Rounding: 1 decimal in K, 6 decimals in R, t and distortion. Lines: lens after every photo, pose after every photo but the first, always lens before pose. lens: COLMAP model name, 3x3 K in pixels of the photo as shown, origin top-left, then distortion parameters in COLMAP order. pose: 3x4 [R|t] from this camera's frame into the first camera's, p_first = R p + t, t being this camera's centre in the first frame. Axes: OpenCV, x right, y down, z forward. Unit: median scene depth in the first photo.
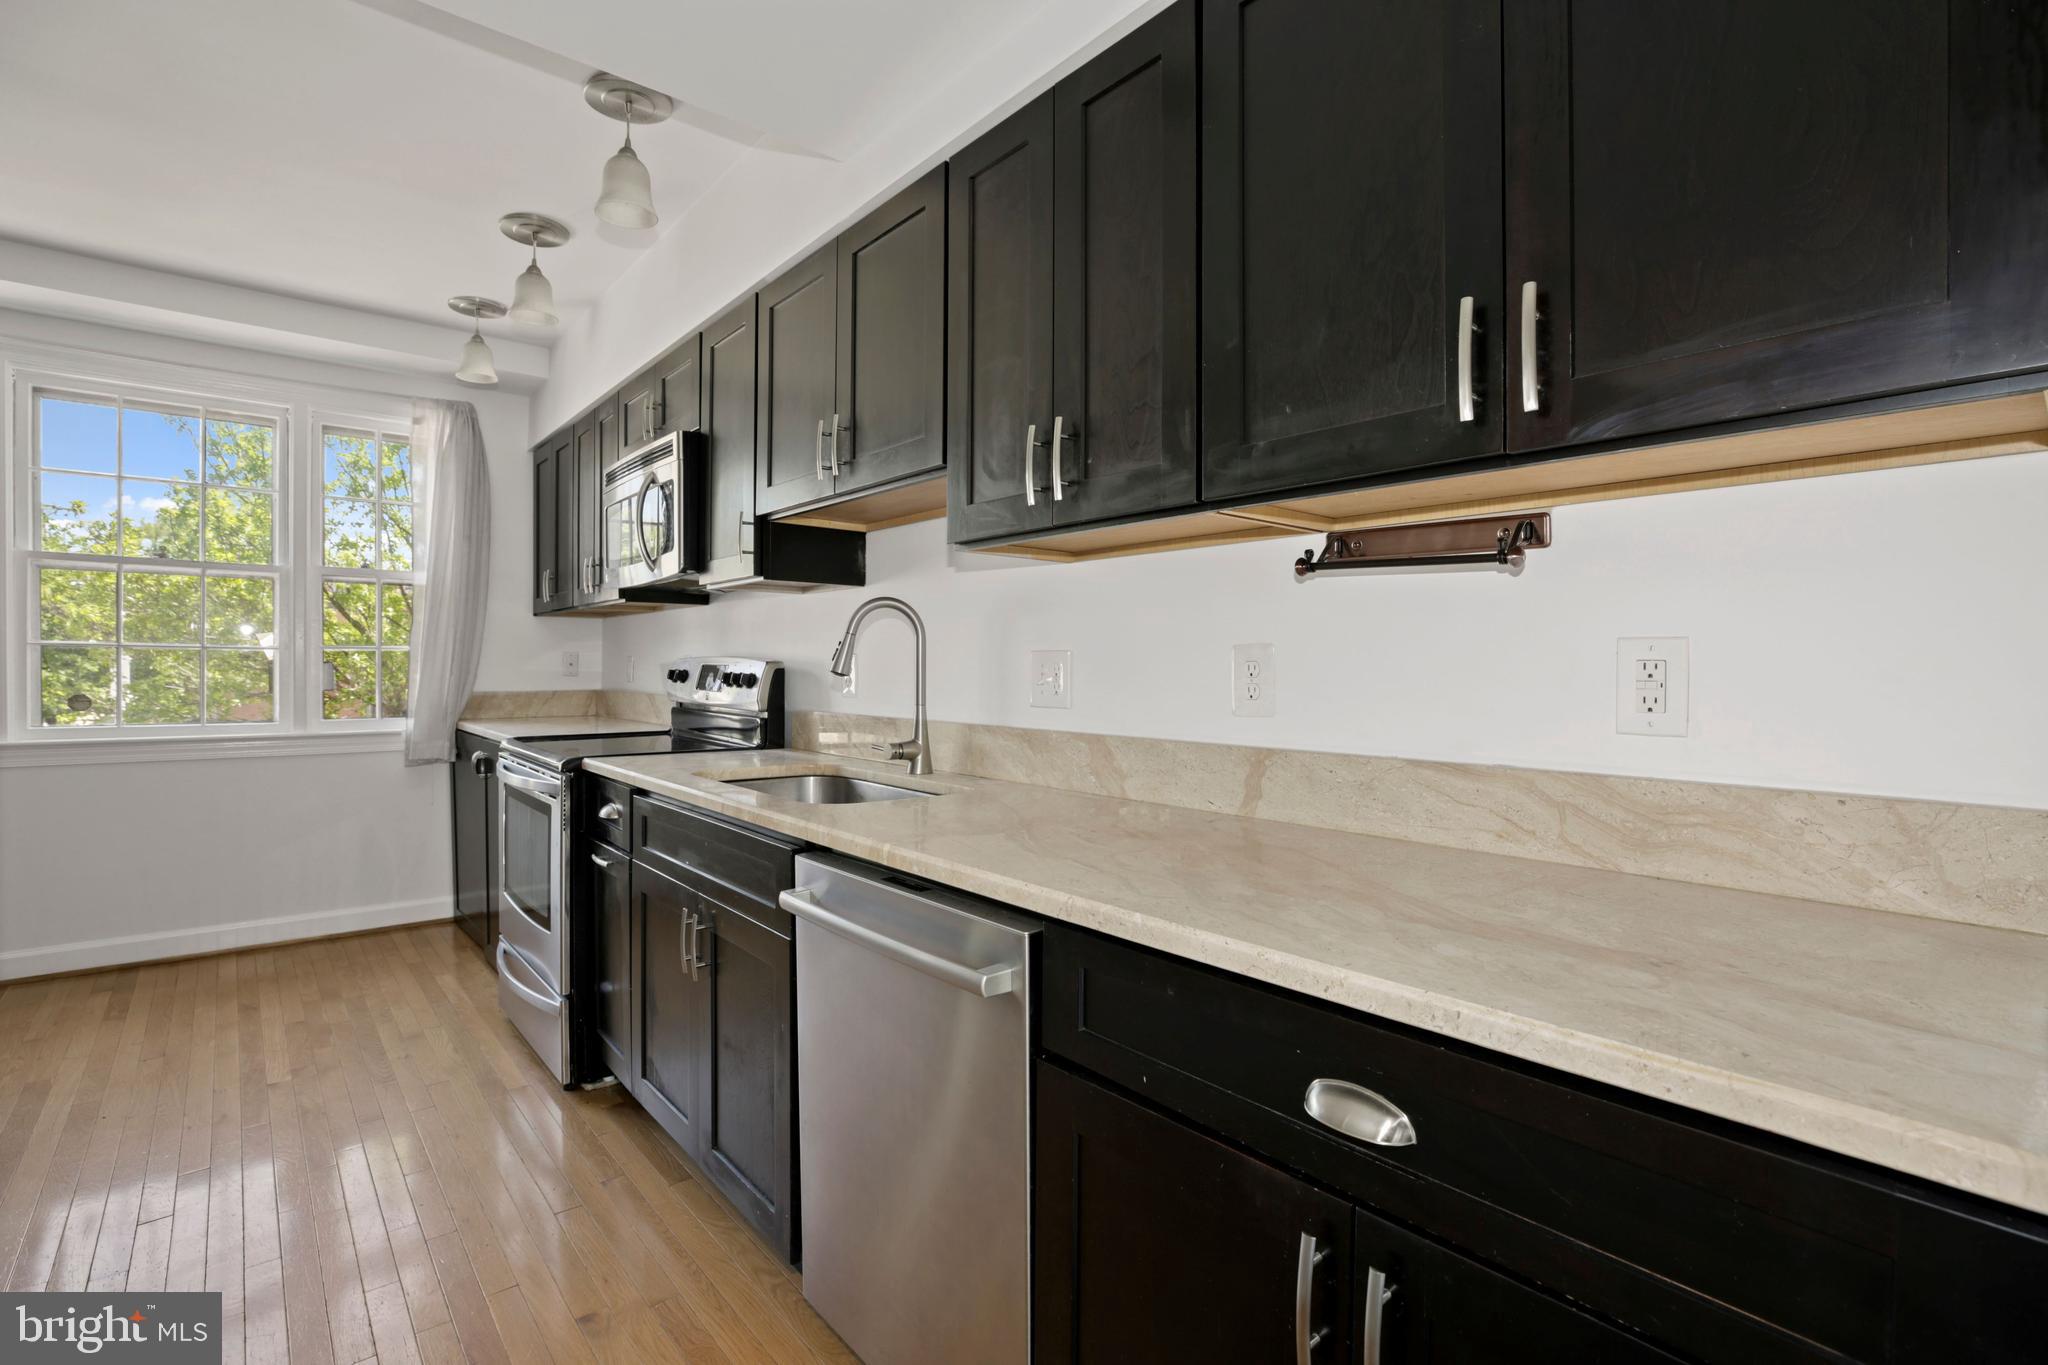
lens RADIAL K [[932.7, 0, 1007.6], [0, 932.7, 675.6], [0, 0, 1]] dist [-0.015093, 0.003465]
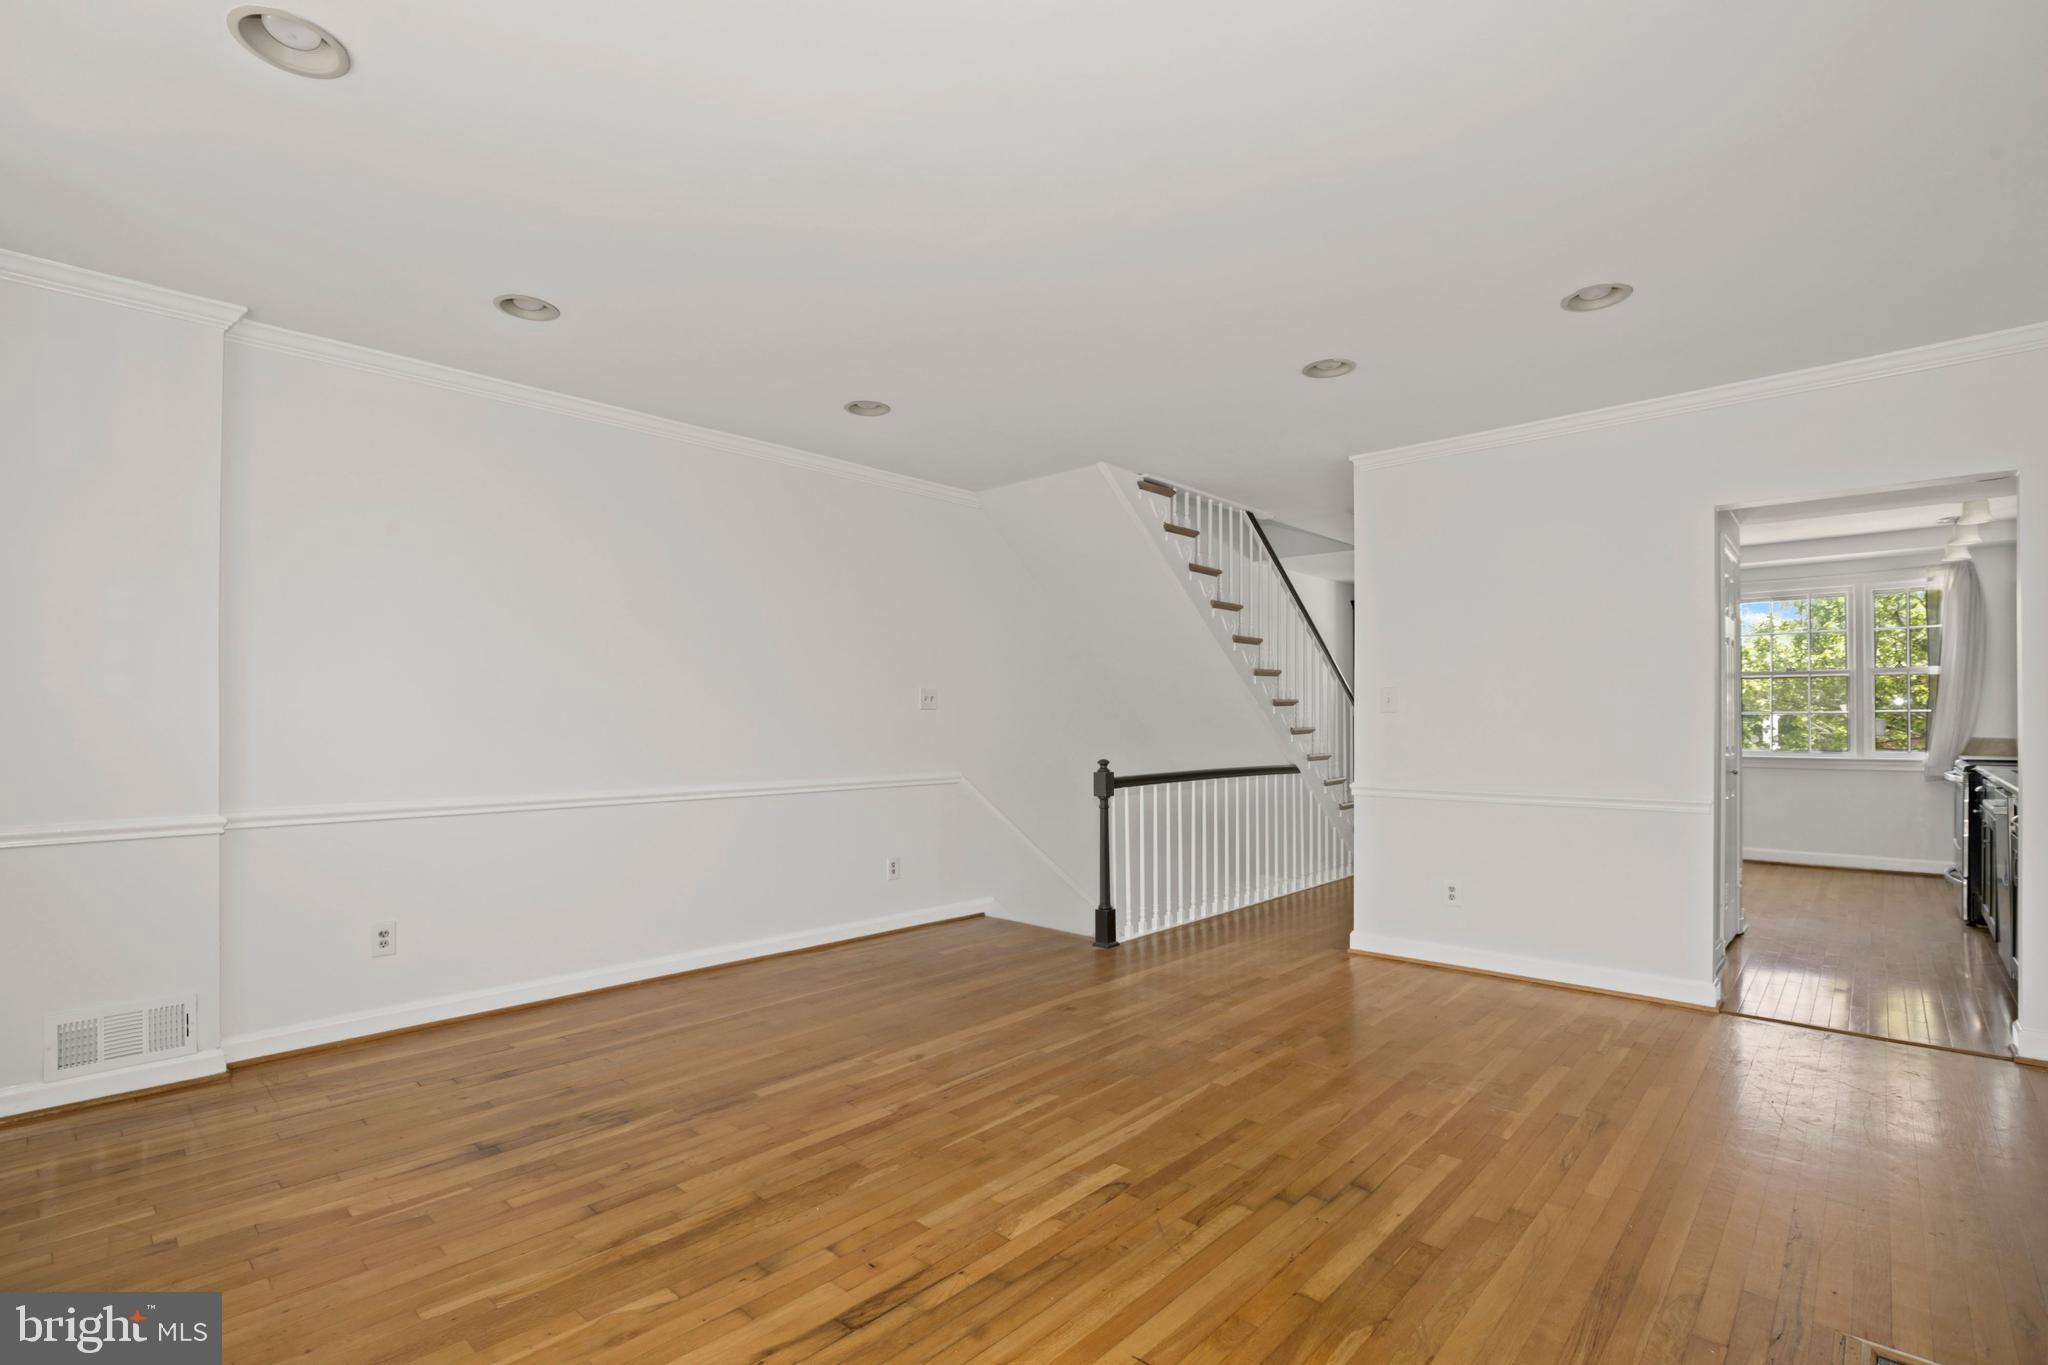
lens RADIAL K [[932.7, 0, 1010.8], [0, 932.7, 689.8], [0, 0, 1]] dist [-0.015093, 0.003465]
pose [[0.113094, -0.042574, -0.992672, 1.426204], [-0.006082, 0.999033, -0.043539, 0.020799], [0.993566, 0.010962, 0.112726, -1.464486]]
